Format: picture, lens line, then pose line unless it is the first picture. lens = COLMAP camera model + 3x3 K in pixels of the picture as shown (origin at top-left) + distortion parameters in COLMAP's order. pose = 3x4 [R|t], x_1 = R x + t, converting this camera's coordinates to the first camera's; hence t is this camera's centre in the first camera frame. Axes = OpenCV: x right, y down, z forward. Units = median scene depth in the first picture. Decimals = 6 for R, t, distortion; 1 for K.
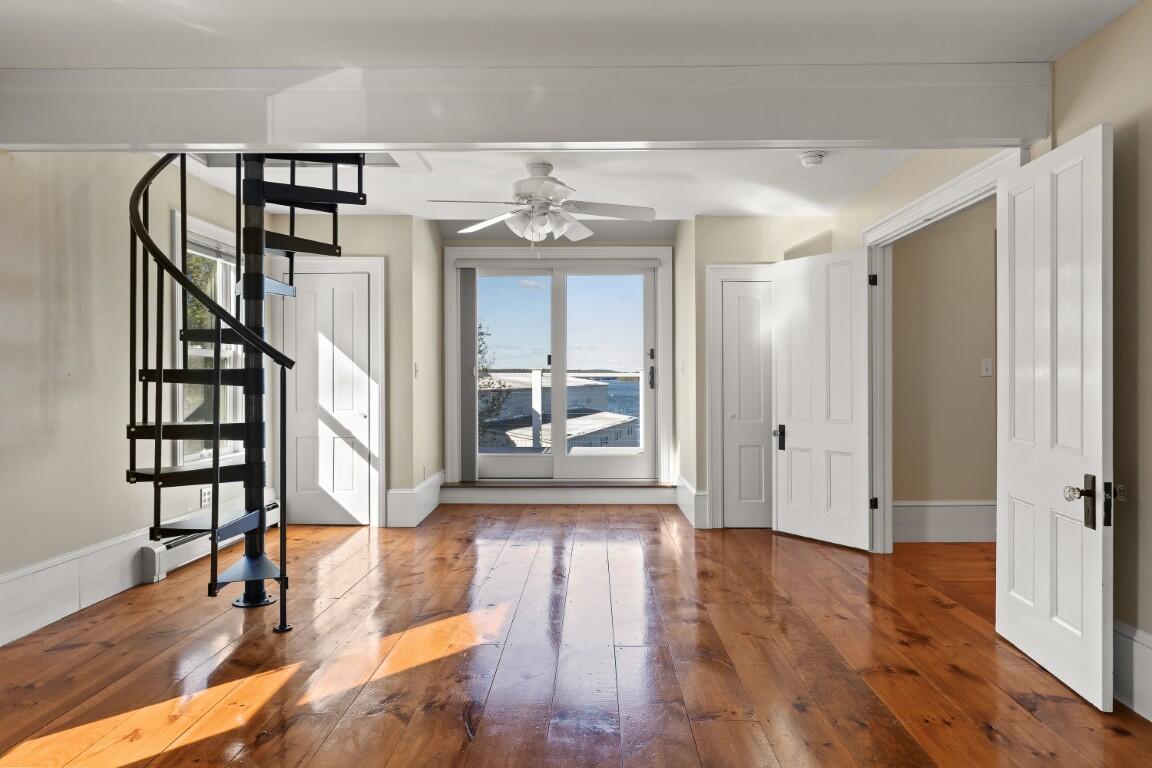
lens RADIAL K [[758.3, 0, 578.0], [0, 758.3, 378.3], [0, 0, 1]] dist [0.001088, 0.000115]
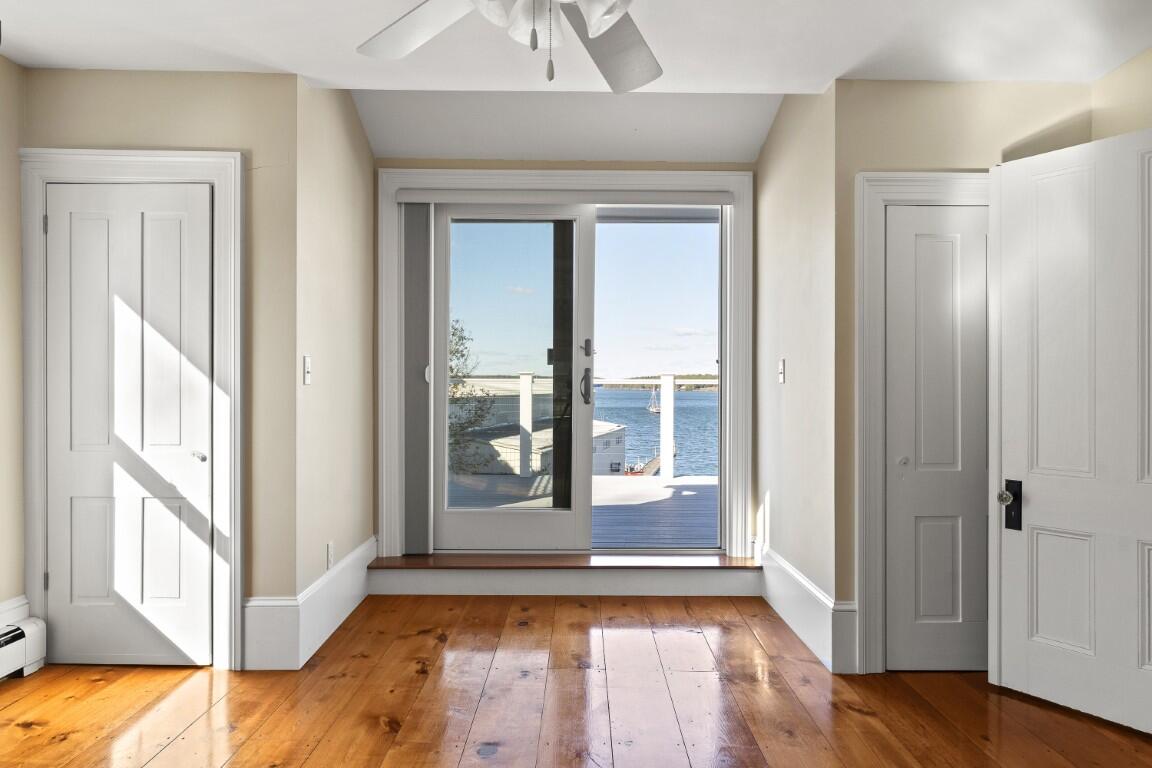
lens RADIAL K [[758.3, 0, 577.2], [0, 758.3, 388.9], [0, 0, 1]] dist [0.001088, 0.000115]
pose [[0.999823, 0.005147, 0.018090, -0.033717], [-0.005233, 0.999975, 0.004725, -0.001231], [-0.018066, -0.004818, 0.999825, 0.474212]]
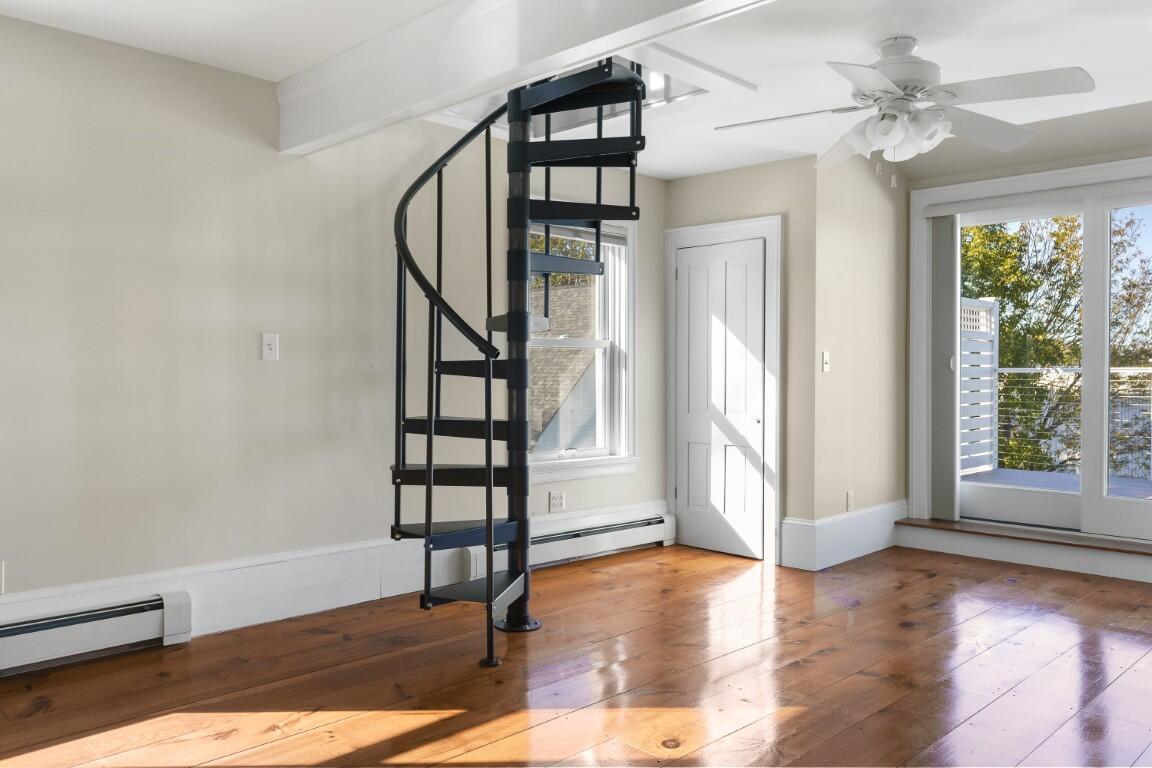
lens RADIAL K [[887.3, 0, 569.6], [0, 887.3, 380.3], [0, 0, 1]] dist [0.007884, 0.003460]
pose [[0.716251, 0.009089, -0.697783, 0.219826], [-0.004702, 0.999955, 0.008197, 0.001692], [0.697827, -0.002590, 0.716262, 0.205056]]
